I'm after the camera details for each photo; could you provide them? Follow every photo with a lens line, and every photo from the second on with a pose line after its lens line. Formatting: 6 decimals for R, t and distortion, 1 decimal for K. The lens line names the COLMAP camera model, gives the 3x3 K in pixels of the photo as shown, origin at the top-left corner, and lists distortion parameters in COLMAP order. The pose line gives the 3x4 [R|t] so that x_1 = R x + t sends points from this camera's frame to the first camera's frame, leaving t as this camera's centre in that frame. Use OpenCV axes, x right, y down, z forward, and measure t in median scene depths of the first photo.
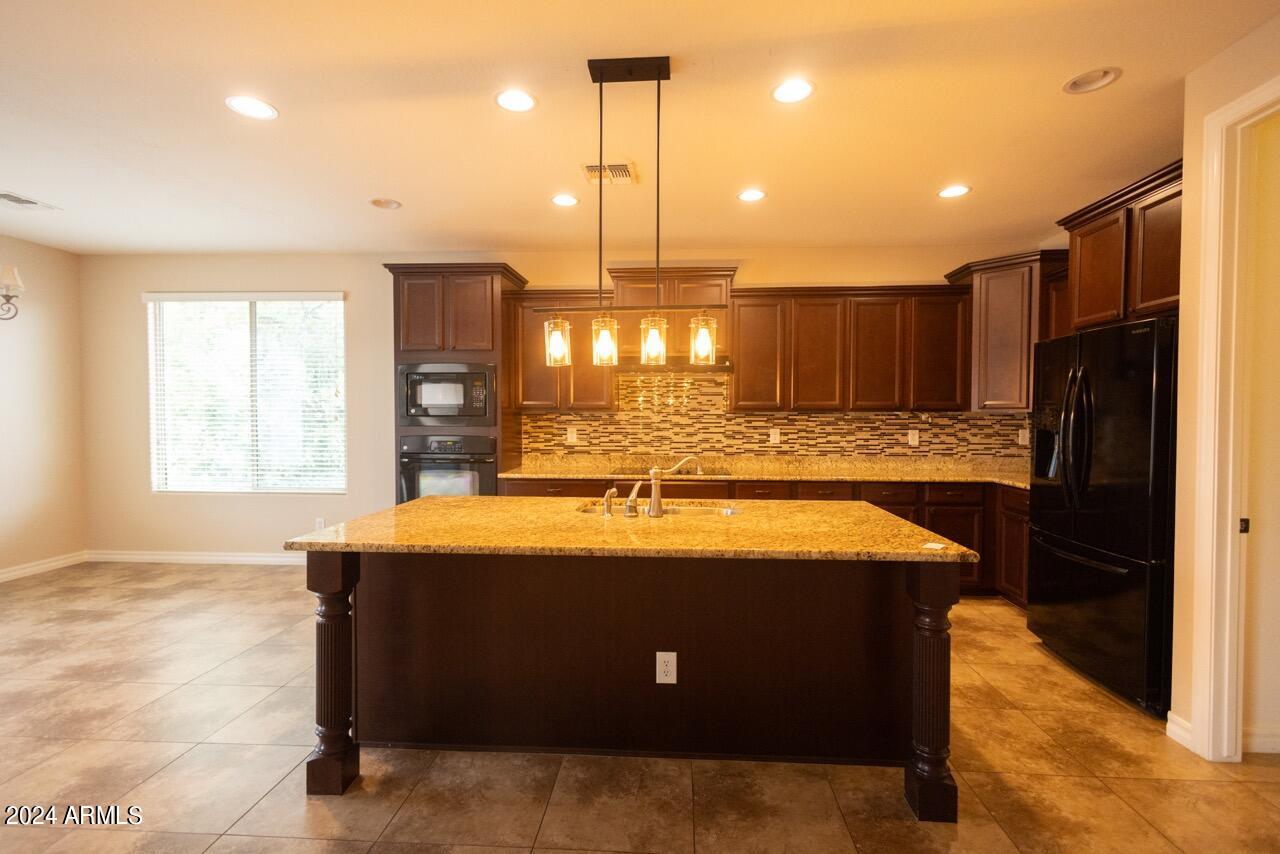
lens RADIAL K [[590.7, 0, 641.8], [0, 590.7, 424.1], [0, 0, 1]] dist [0.013007, -0.000292]
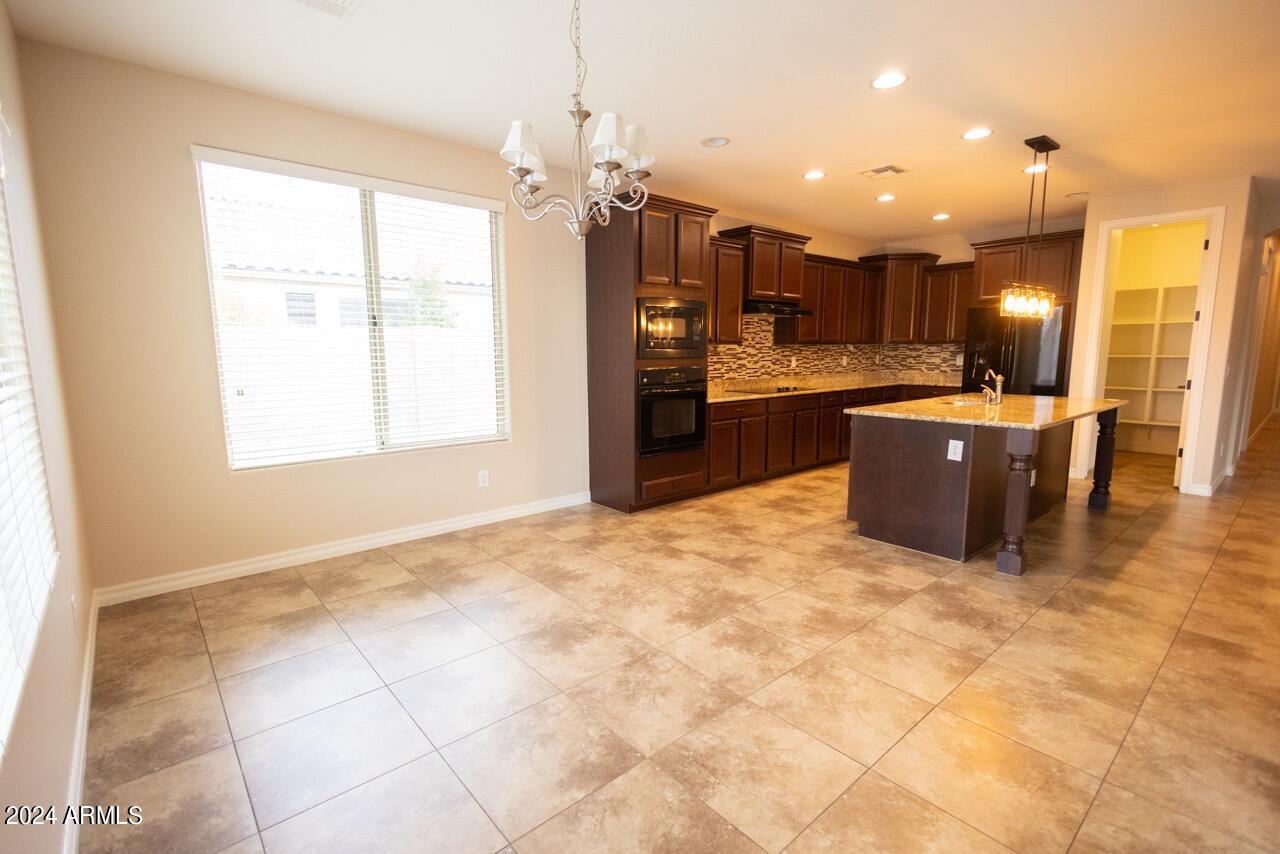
lens RADIAL K [[590.7, 0, 641.8], [0, 590.7, 424.1], [0, 0, 1]] dist [0.013007, -0.000292]
pose [[0.708040, -0.095564, 0.699676, -1.016553], [0.016010, 0.992719, 0.119387, -0.006467], [-0.705991, -0.073329, 0.704415, 0.256072]]
